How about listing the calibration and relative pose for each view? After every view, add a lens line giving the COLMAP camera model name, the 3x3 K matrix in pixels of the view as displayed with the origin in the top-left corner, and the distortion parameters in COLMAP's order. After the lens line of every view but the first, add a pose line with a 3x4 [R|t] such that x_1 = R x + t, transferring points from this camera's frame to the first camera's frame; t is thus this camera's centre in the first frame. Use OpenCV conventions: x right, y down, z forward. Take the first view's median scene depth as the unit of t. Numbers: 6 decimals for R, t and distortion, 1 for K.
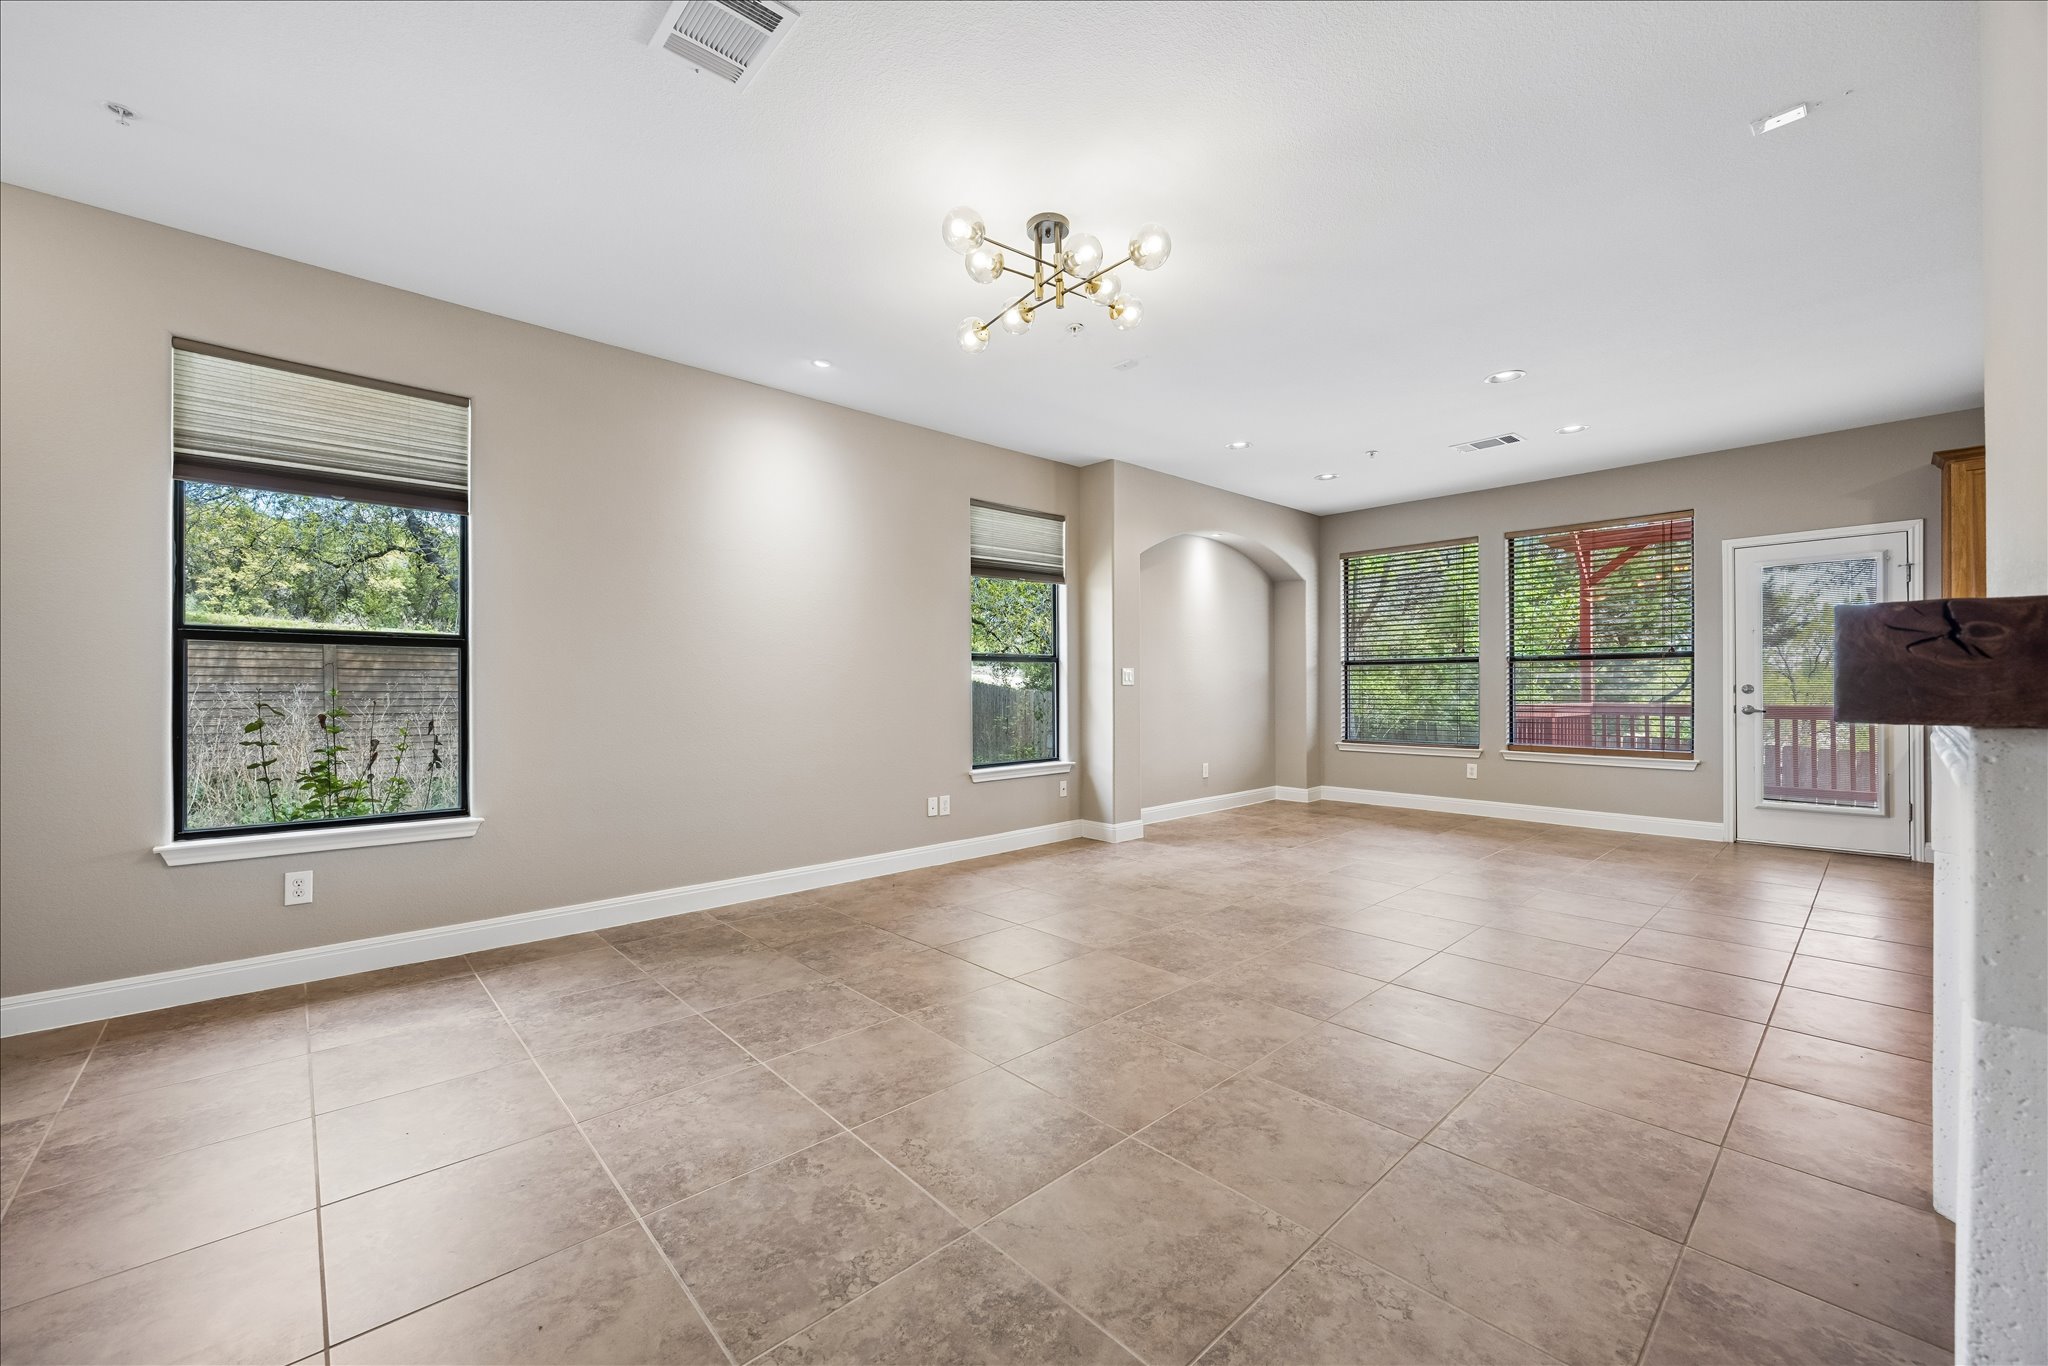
lens RADIAL K [[786.7, 0, 1030.9], [0, 786.7, 689.0], [0, 0, 1]] dist [0.001638, 0.000502]
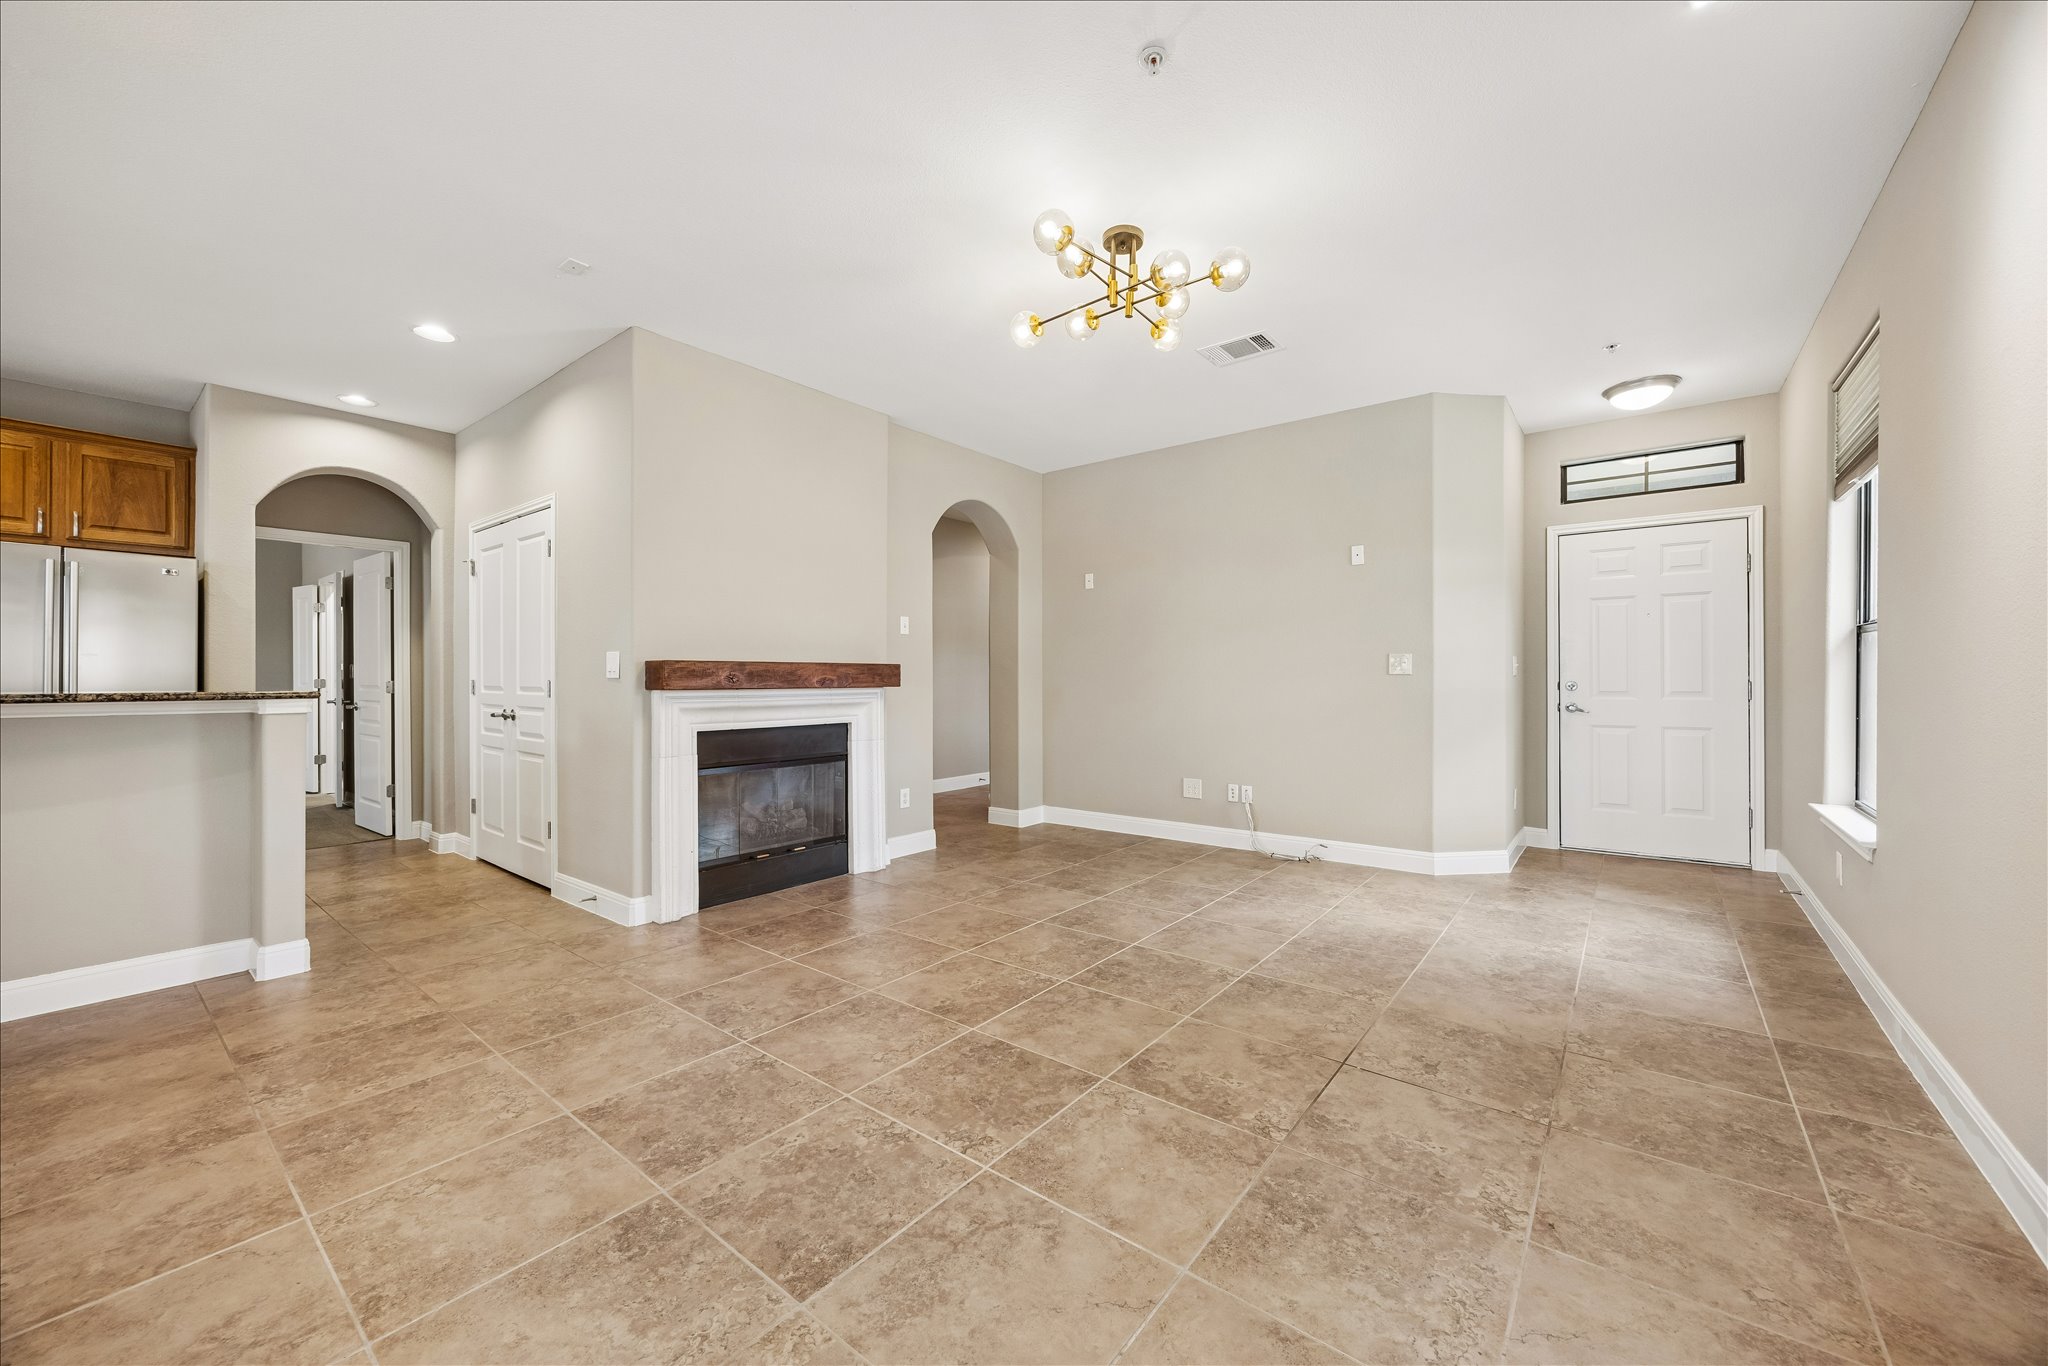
lens RADIAL K [[786.7, 0, 1033.7], [0, 786.7, 678.3], [0, 0, 1]] dist [0.001638, 0.000502]
pose [[-0.987847, 0.007803, -0.155236, 0.241435], [0.007481, 0.999968, 0.002658, -0.007359], [0.155252, 0.001464, -0.987874, 1.612948]]
